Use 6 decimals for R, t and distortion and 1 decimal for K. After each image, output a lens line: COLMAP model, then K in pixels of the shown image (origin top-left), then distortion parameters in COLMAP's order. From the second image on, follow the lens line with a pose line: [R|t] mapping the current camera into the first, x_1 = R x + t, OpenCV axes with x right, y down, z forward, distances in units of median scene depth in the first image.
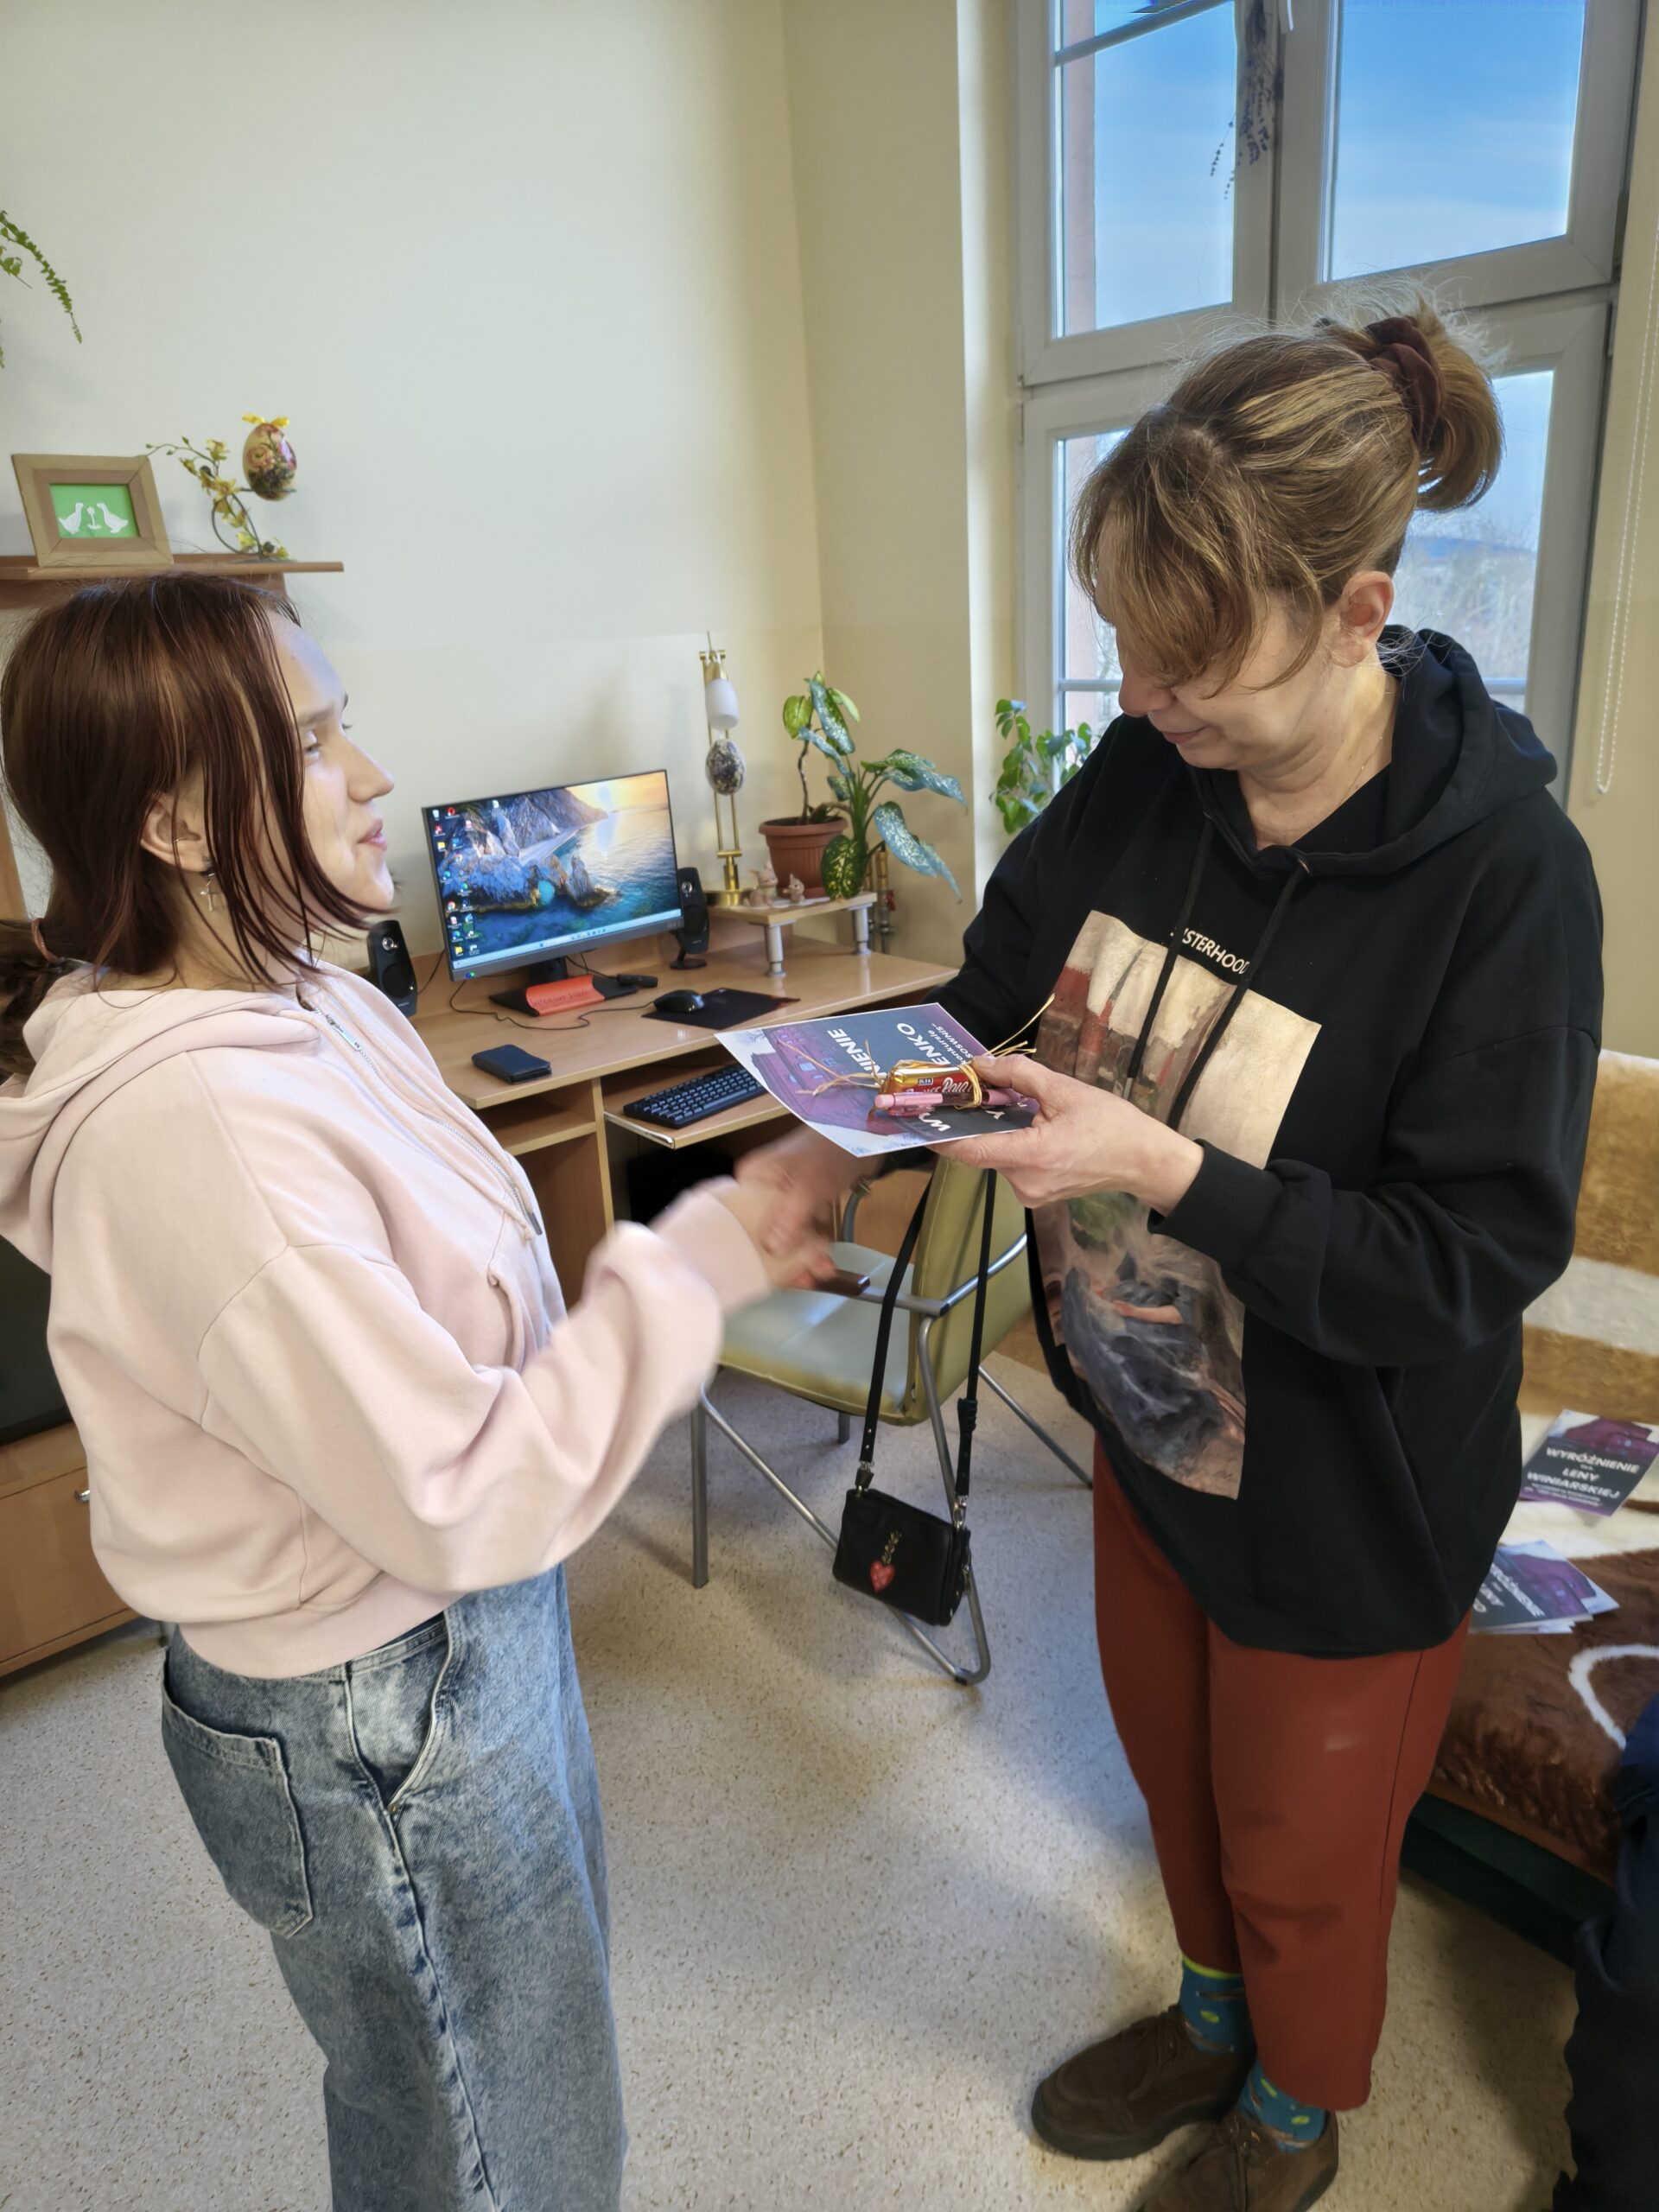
lens RADIAL K [[1513.8, 0, 857.9], [0, 1513.8, 1134.2], [0, 0, 1]] dist [0.026898, -0.027022]
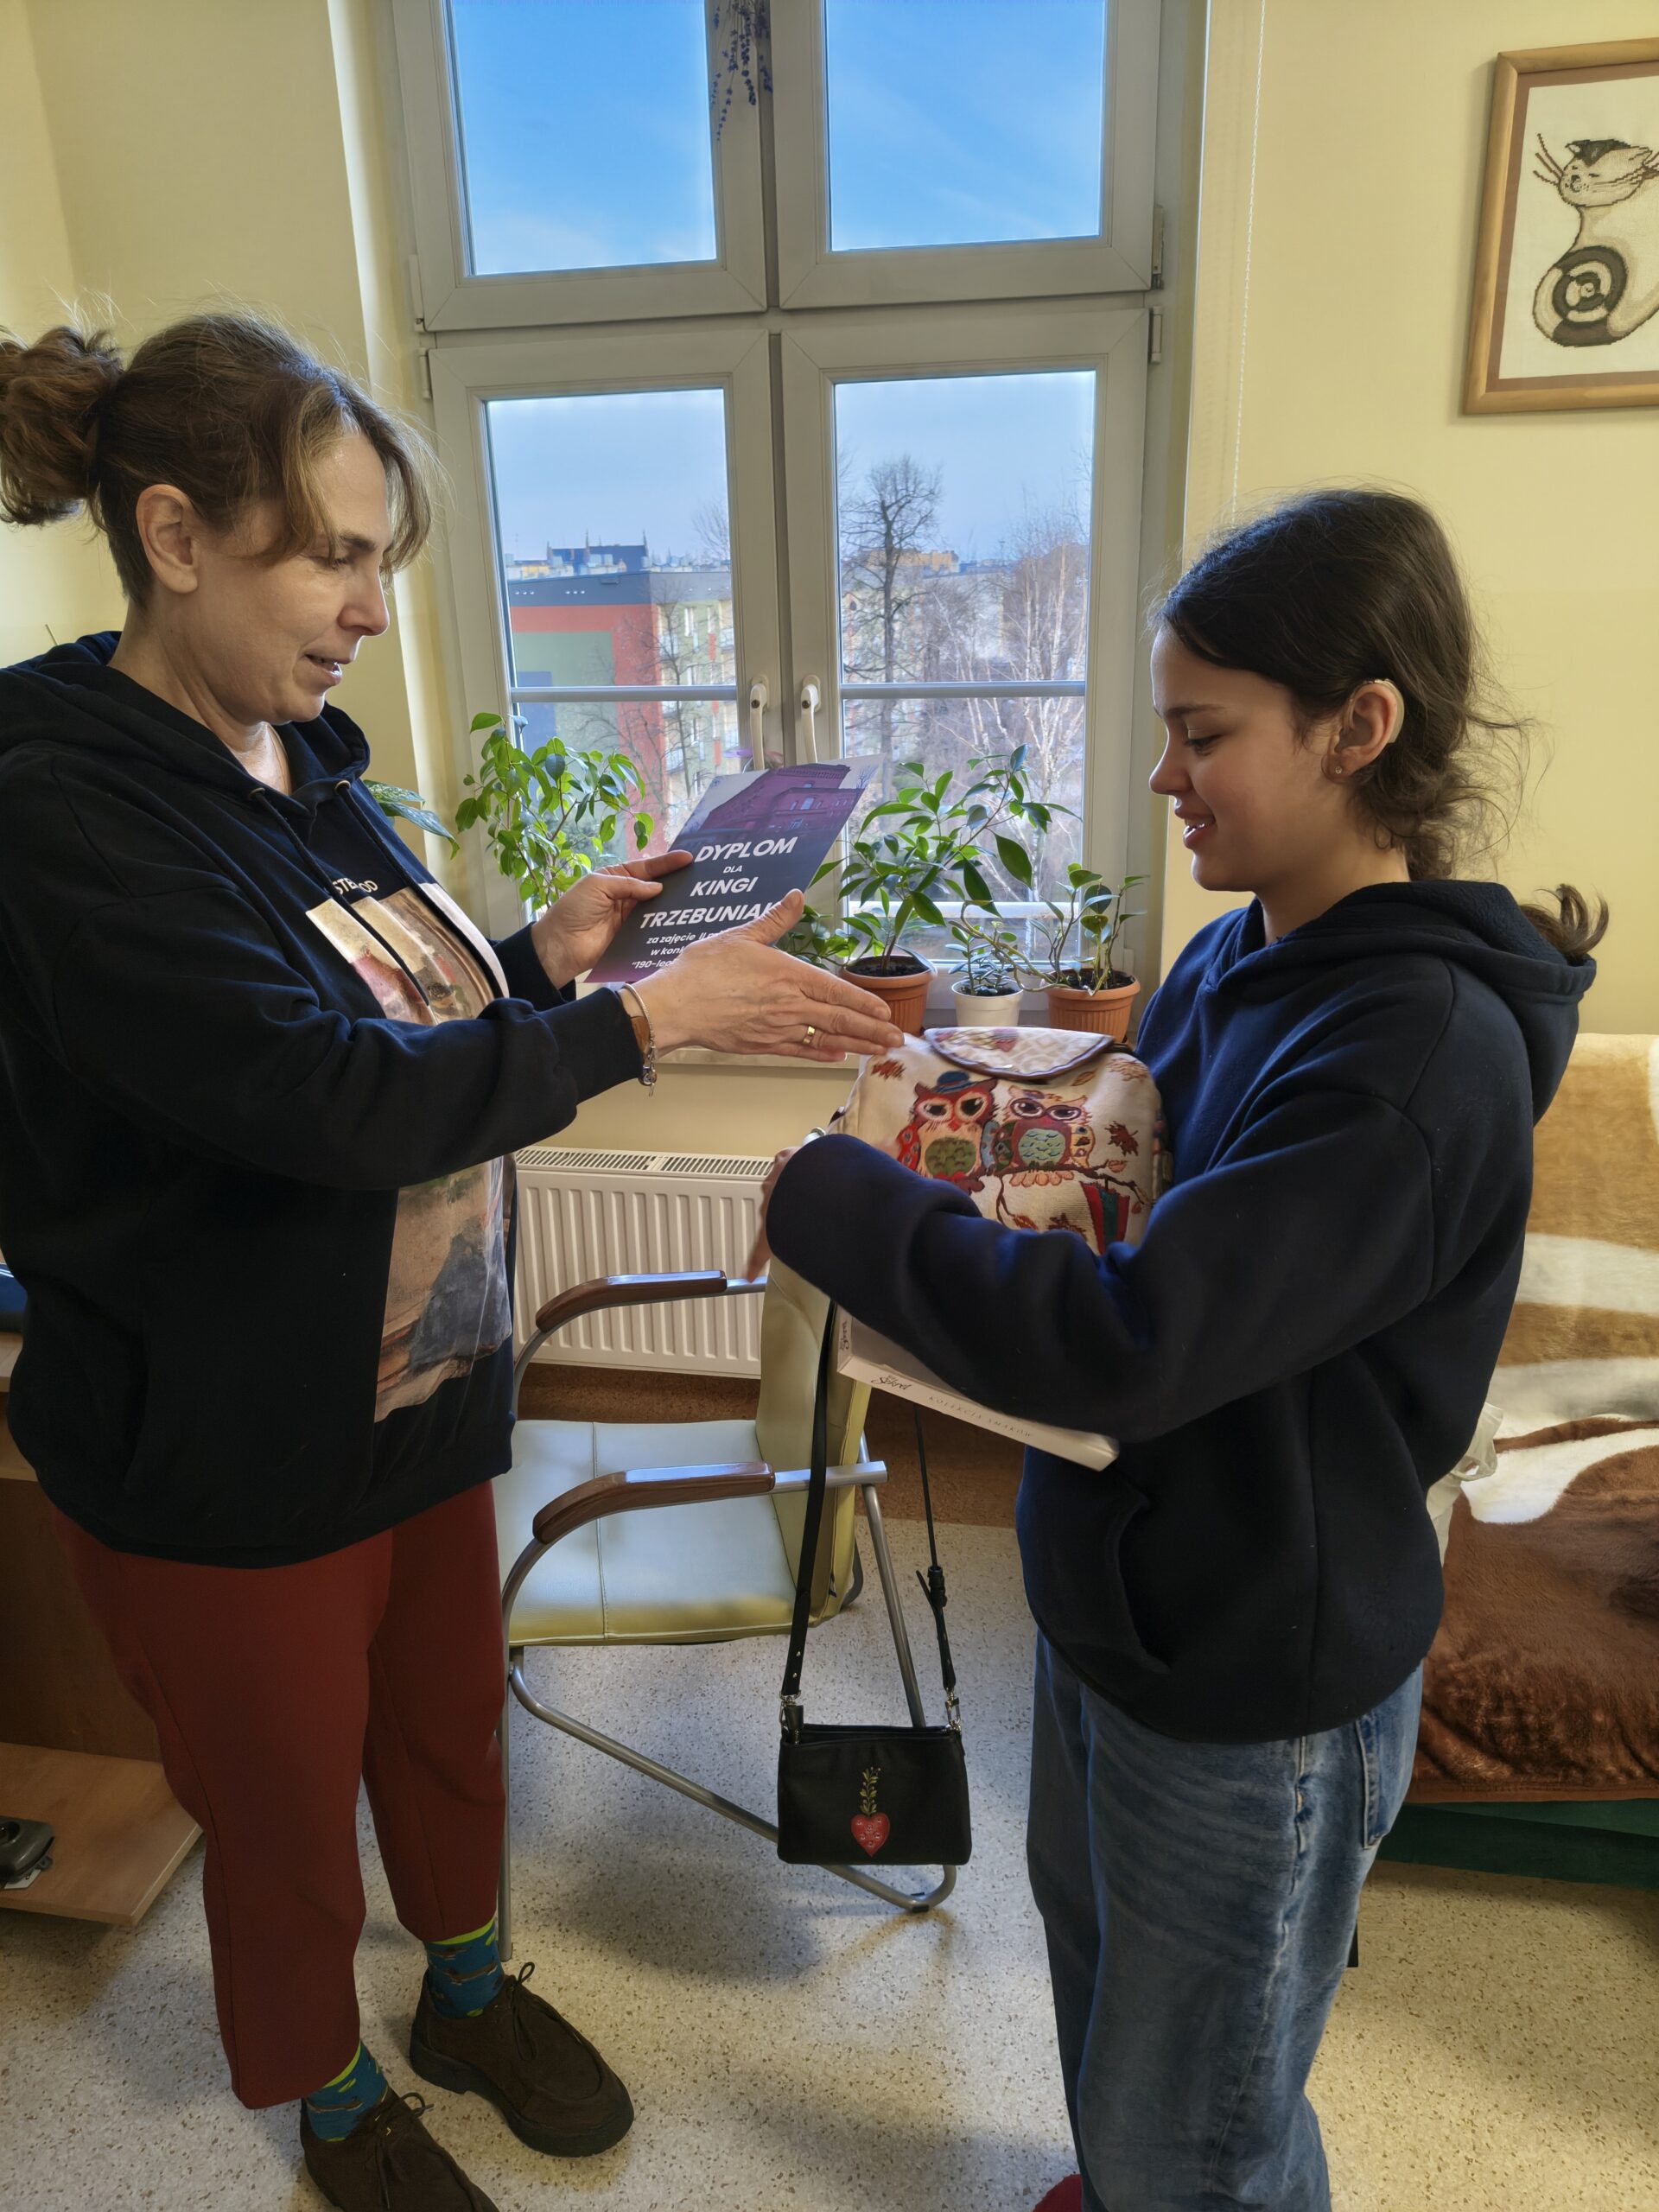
lens RADIAL K [[1513.8, 0, 825.3], [0, 1513.8, 1111.3], [0, 0, 1]] dist [0.026898, -0.027022]
pose [[0.783828, -0.178731, 0.594701, -0.308529], [0.194423, 0.980169, 0.038327, -0.079303], [-0.589757, 0.085582, 0.803033, 0.278816]]
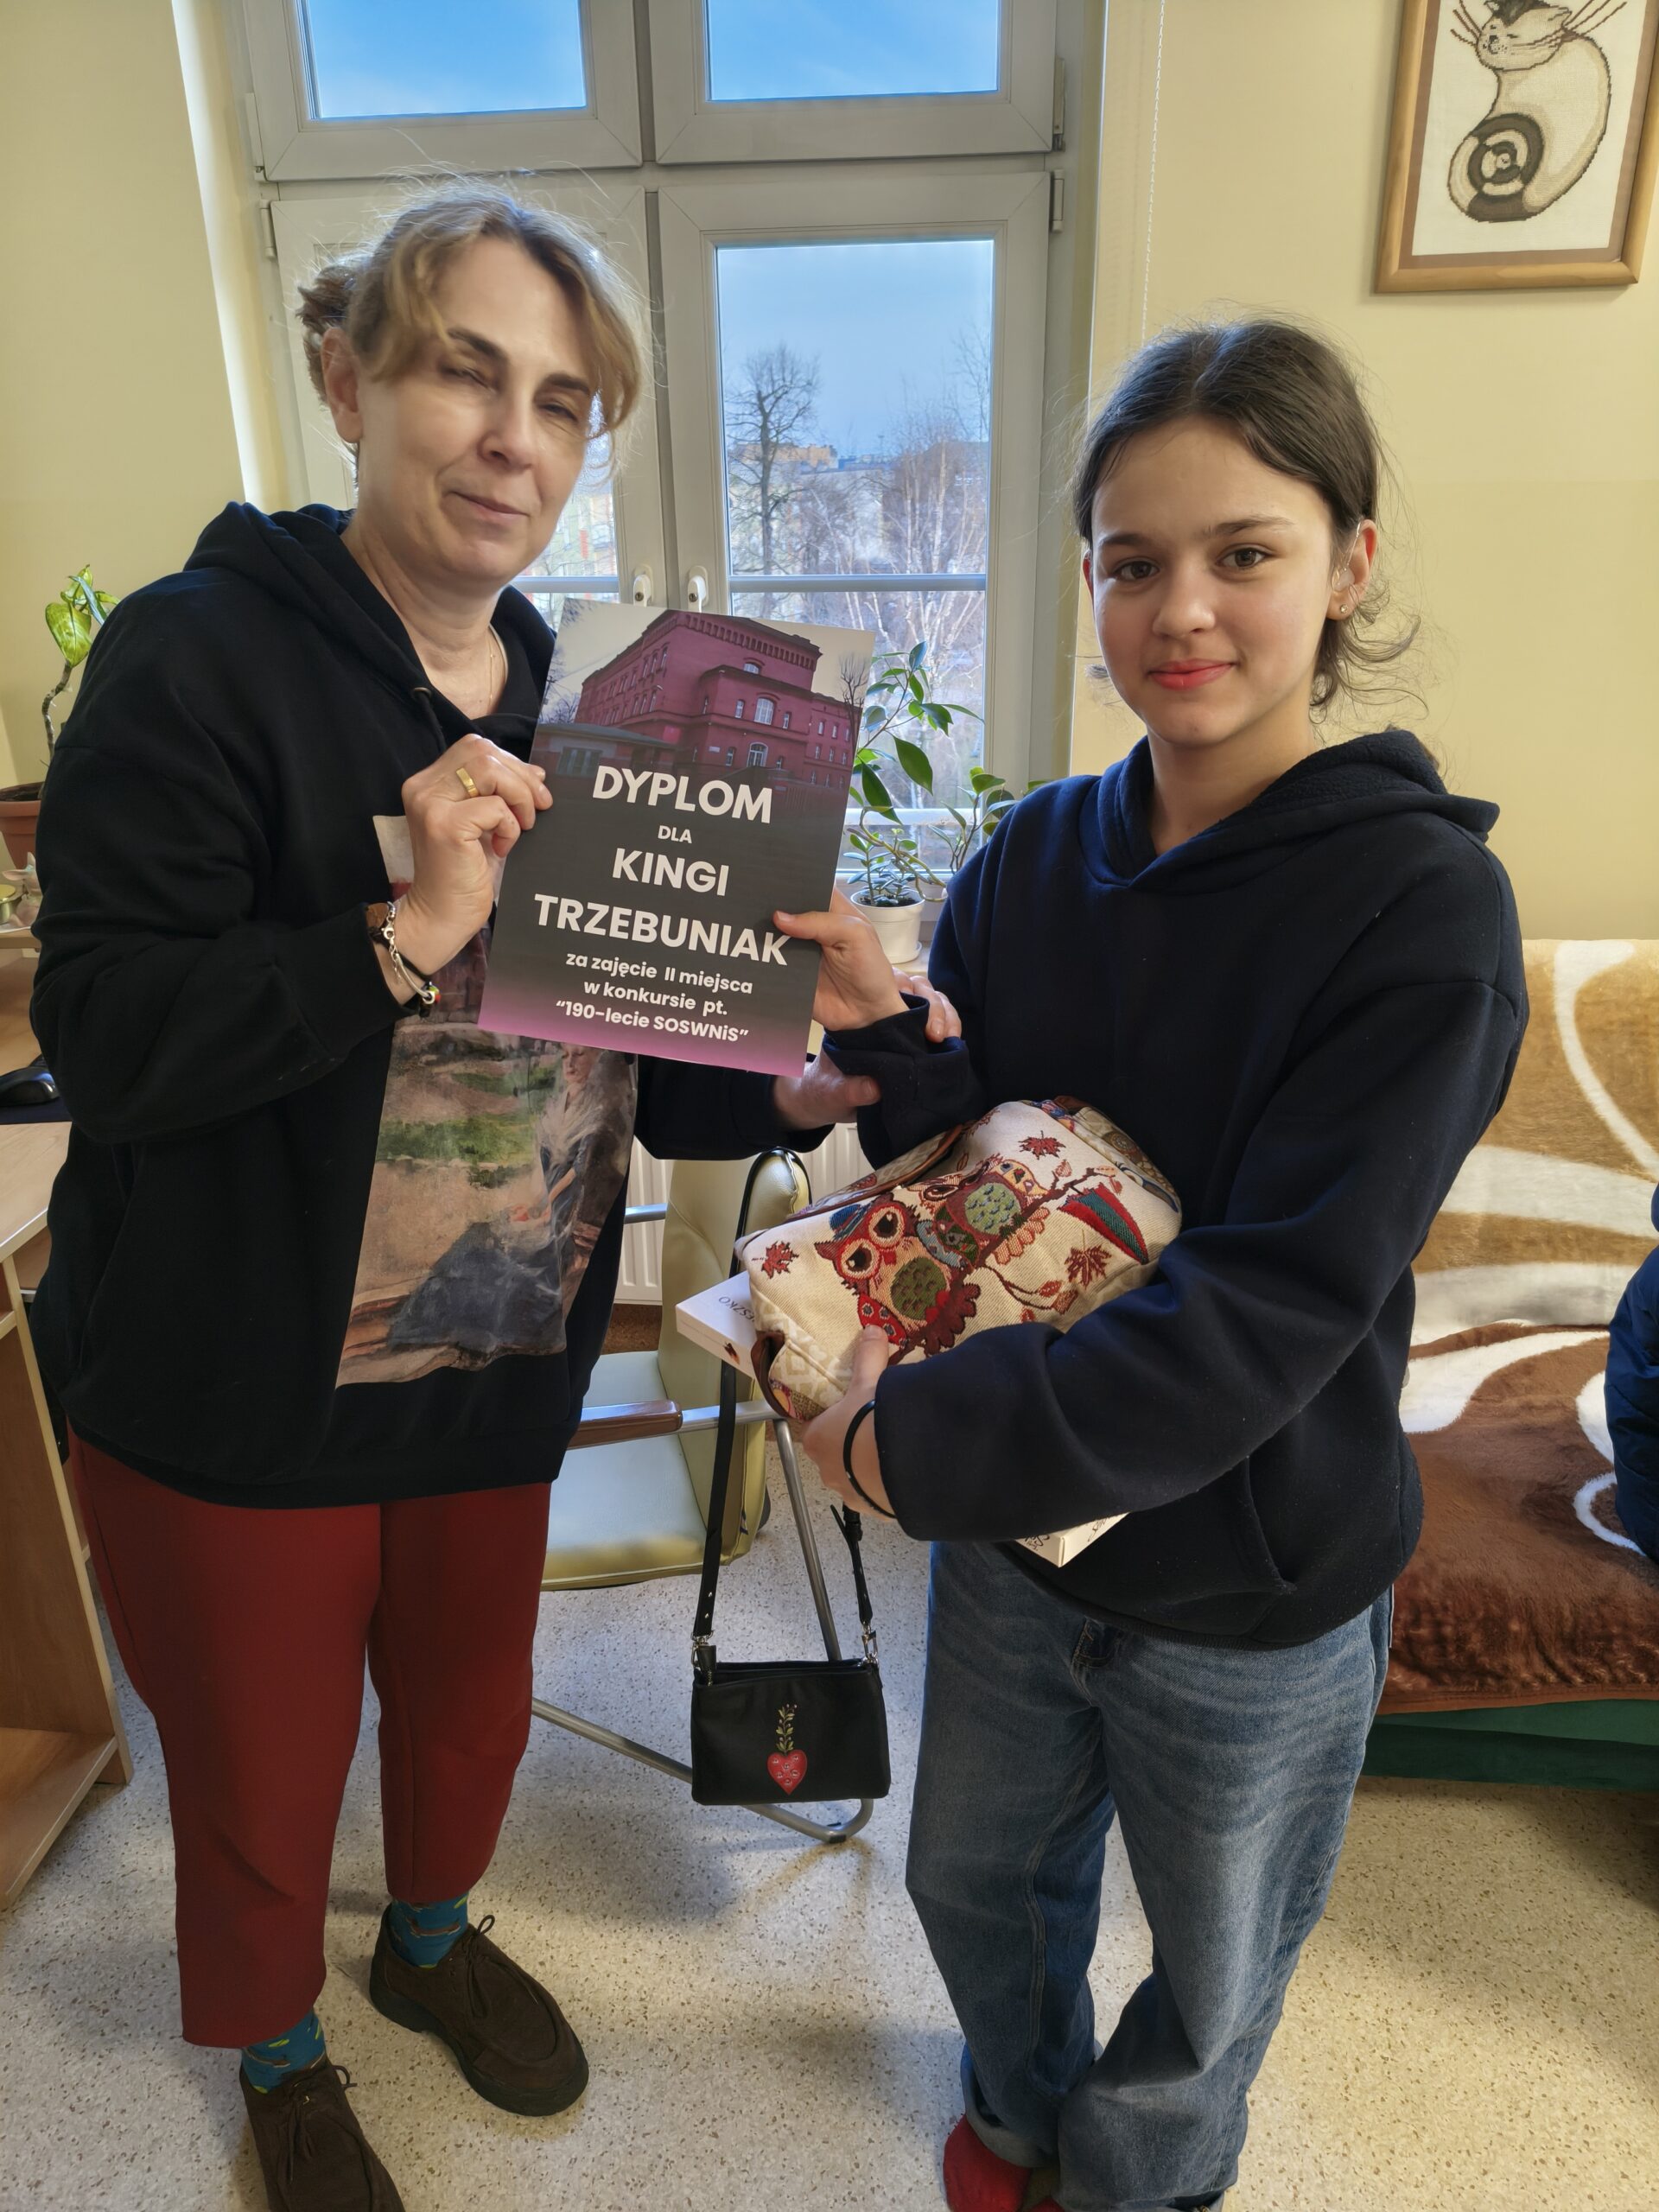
lens RADIAL K [[1513.8, 0, 823.4], [0, 1513.8, 1110.8], [0, 0, 1]] dist [0.026898, -0.027022]
pose [[0.734517, -0.227414, 0.639350, -0.294658], [0.205259, 0.972495, 0.110100, -0.082462], [-0.646803, 0.050362, 0.760992, 0.307839]]
